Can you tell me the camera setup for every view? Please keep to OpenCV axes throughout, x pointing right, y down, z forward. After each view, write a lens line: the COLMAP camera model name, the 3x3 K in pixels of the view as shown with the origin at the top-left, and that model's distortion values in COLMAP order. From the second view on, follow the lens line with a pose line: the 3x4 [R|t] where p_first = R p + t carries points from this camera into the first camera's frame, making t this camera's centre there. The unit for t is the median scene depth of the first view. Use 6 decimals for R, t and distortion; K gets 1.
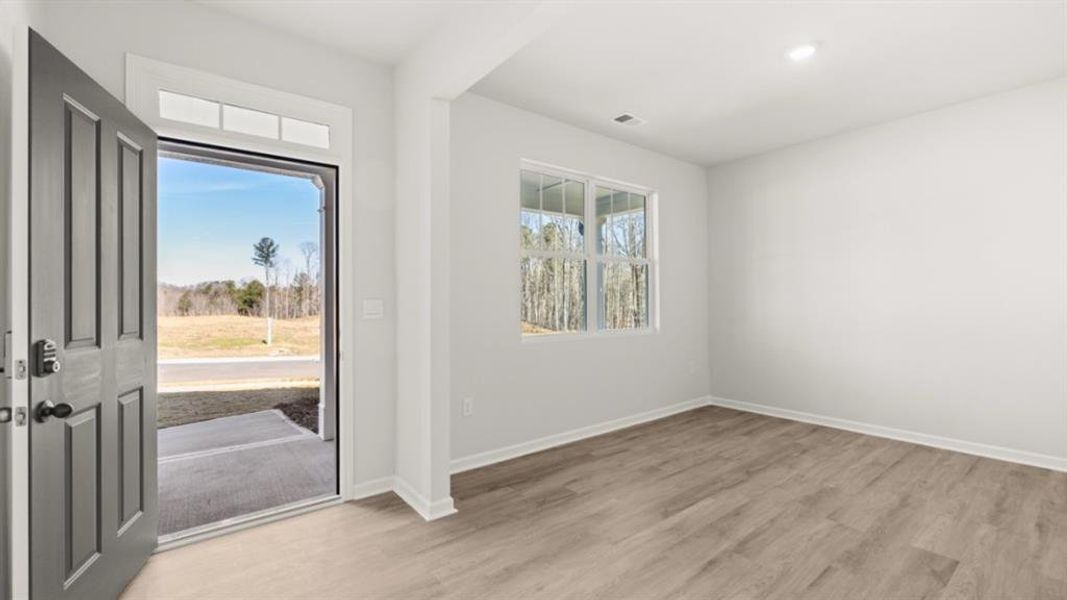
lens RADIAL K [[447.0, 0, 530.2], [0, 447.0, 303.7], [0, 0, 1]] dist [-0.000372, -0.000068]
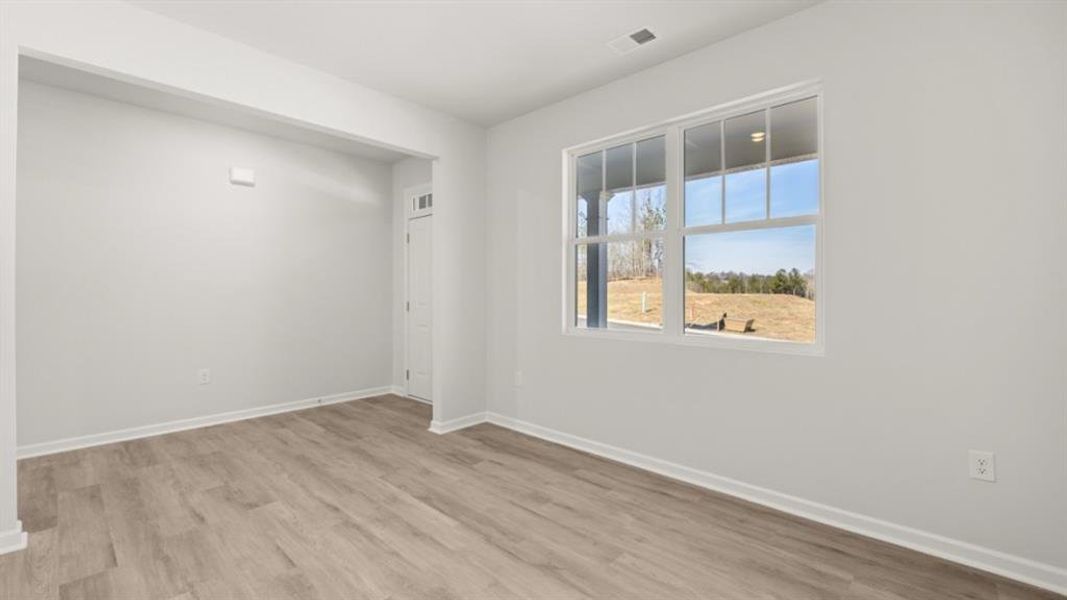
lens RADIAL K [[447.0, 0, 530.2], [0, 447.0, 303.7], [0, 0, 1]] dist [-0.000372, -0.000068]
pose [[0.150771, 0.029061, -0.988141, 1.076574], [-0.006715, 0.999575, 0.028373, -0.010315], [0.988546, 0.002358, 0.150902, 0.862534]]
